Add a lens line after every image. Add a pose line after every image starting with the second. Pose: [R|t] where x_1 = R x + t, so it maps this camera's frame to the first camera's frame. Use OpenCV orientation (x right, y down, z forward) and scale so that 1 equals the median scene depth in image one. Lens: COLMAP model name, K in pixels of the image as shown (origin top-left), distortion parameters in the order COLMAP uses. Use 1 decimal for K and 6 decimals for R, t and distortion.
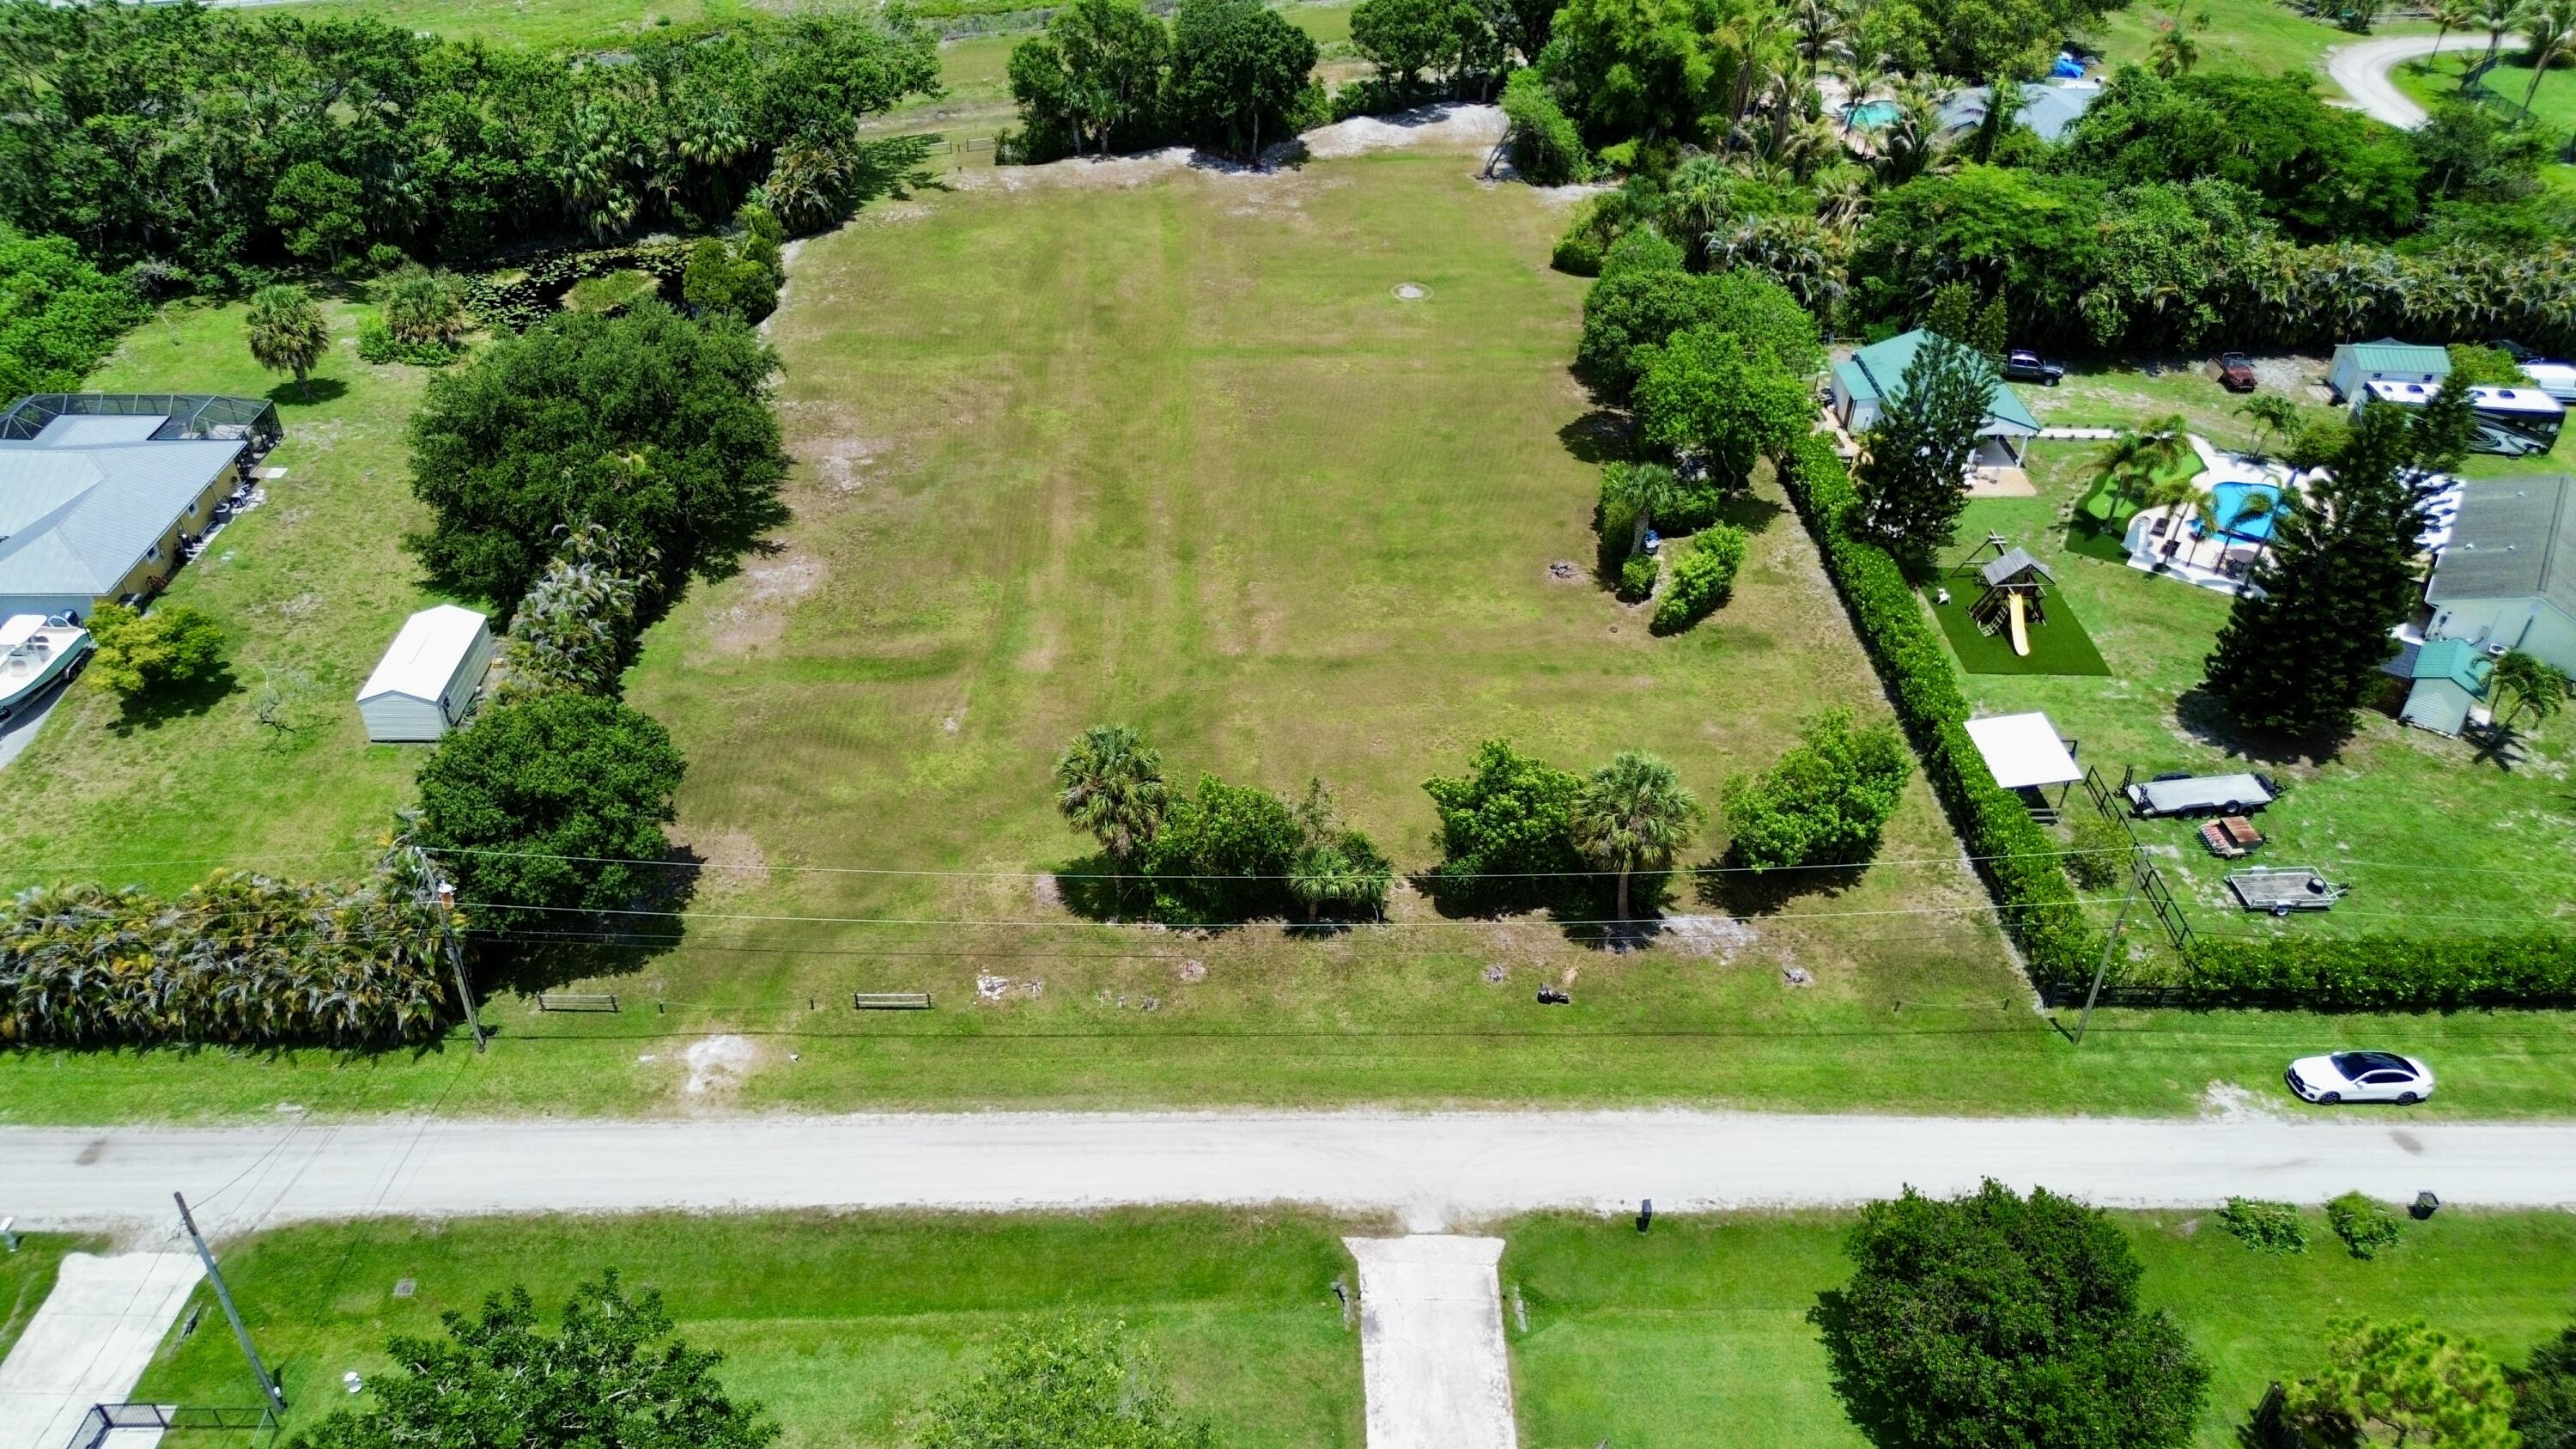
lens RADIAL K [[1843.0, 0, 1290.7], [0, 1843.0, 710.2], [0, 0, 1]] dist [0.059057, -0.058486]
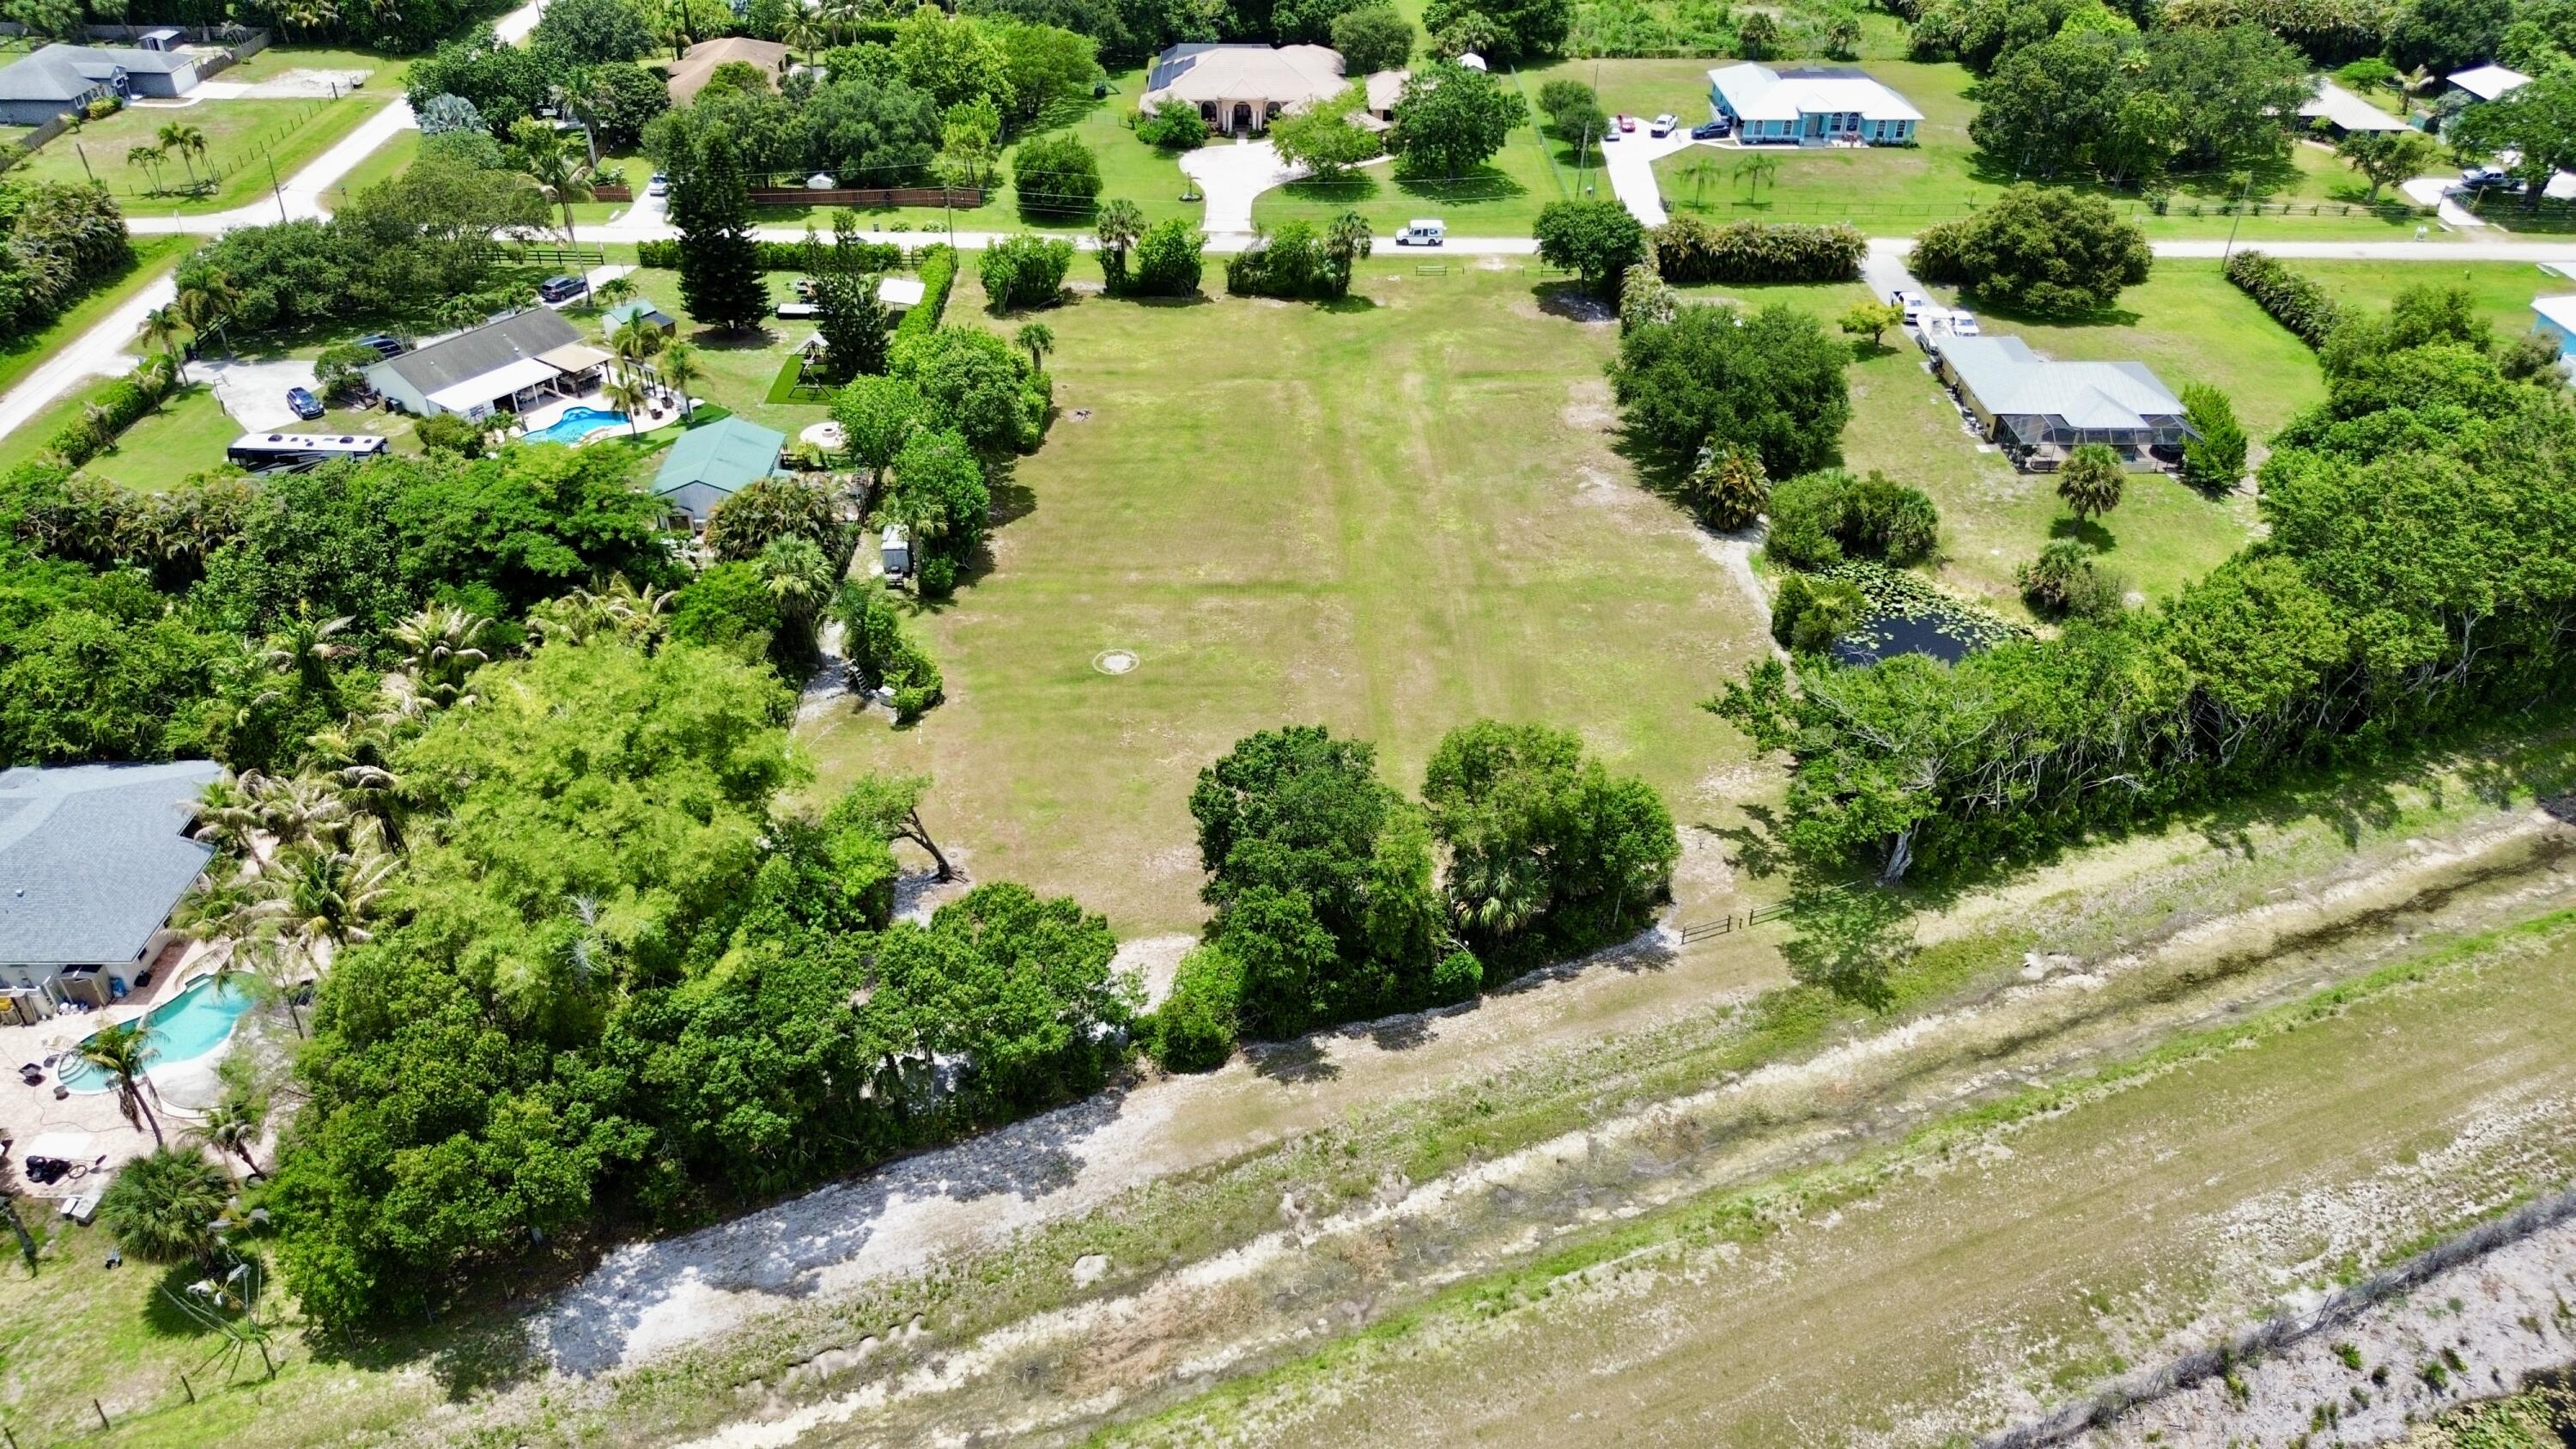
lens RADIAL K [[1802.8, 0, 1296.6], [0, 1802.8, 780.0], [0, 0, 1]] dist [0.061777, -0.075231]
pose [[-0.999377, -0.032829, -0.012979, -0.017430], [-0.022591, 0.312235, 0.949736, -1.234847], [-0.027127, 0.949438, -0.312782, 1.550263]]
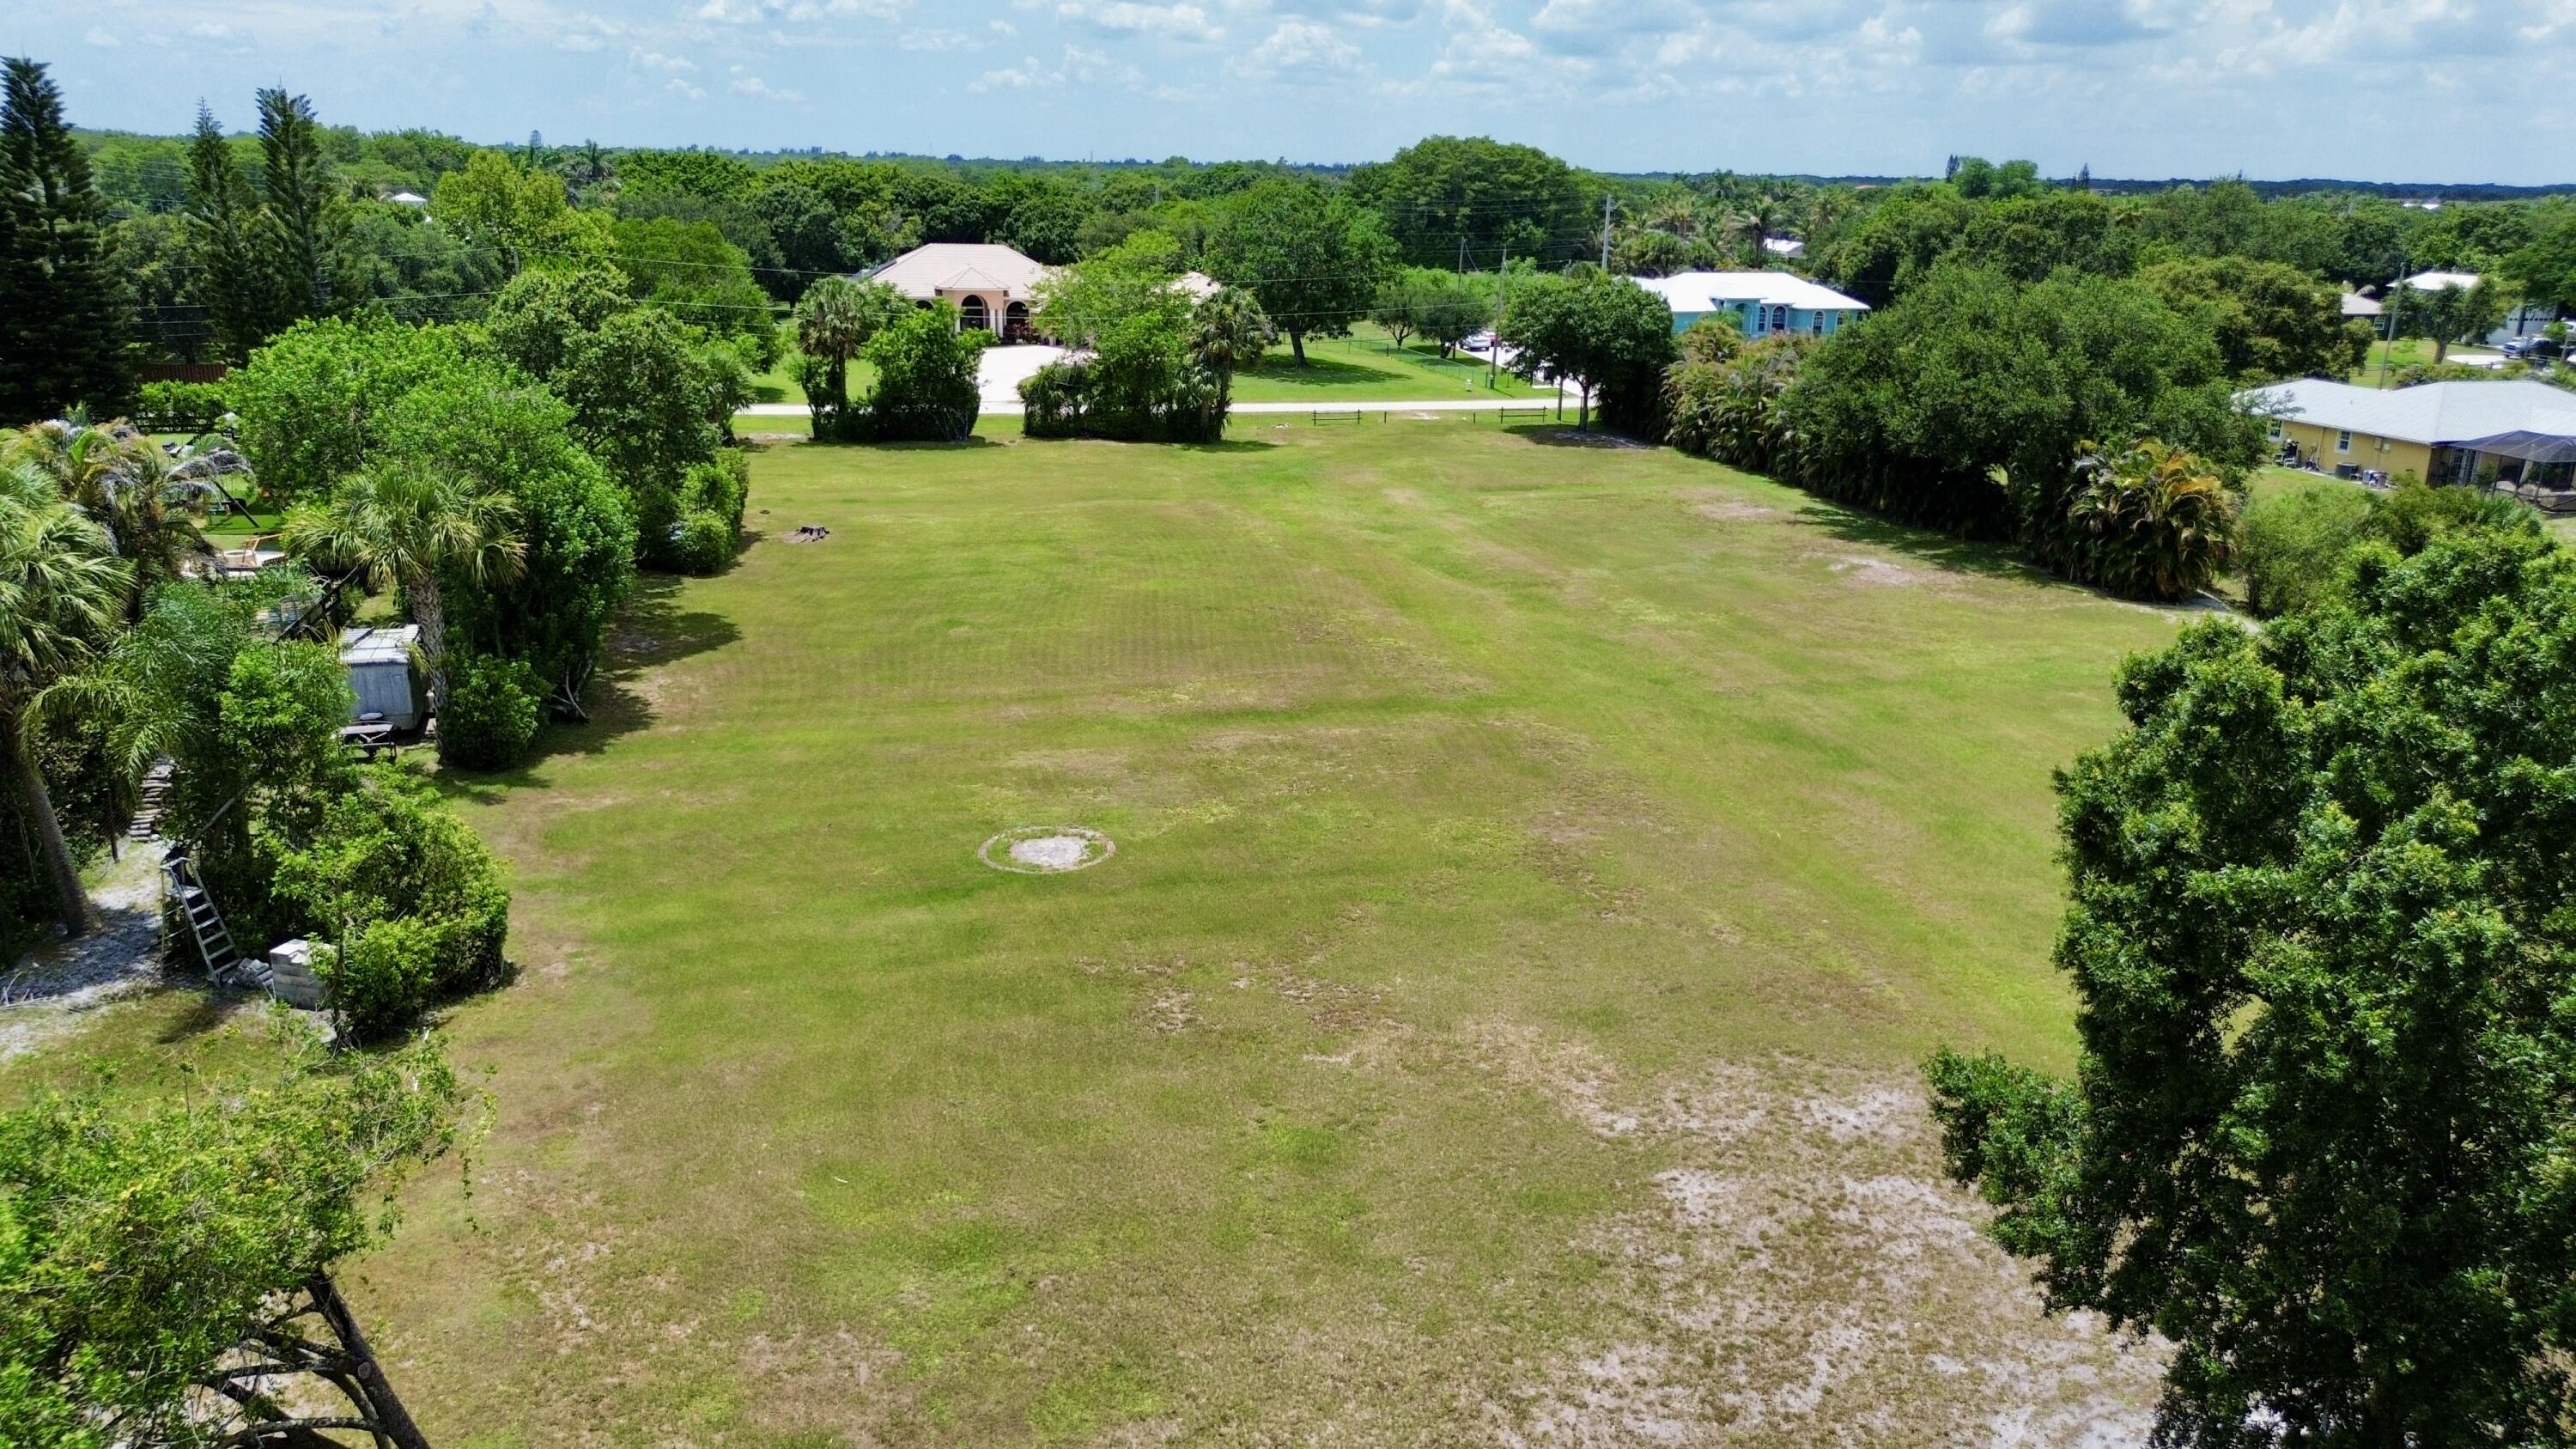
lens RADIAL K [[1843.0, 0, 1290.7], [0, 1843.0, 710.2], [0, 0, 1]] dist [0.059057, -0.058486]
pose [[-0.975599, 0.022644, -0.218388, 0.108114], [-0.158569, 0.615314, 0.772169, -0.571597], [0.151862, 0.787957, -0.596710, 1.366956]]
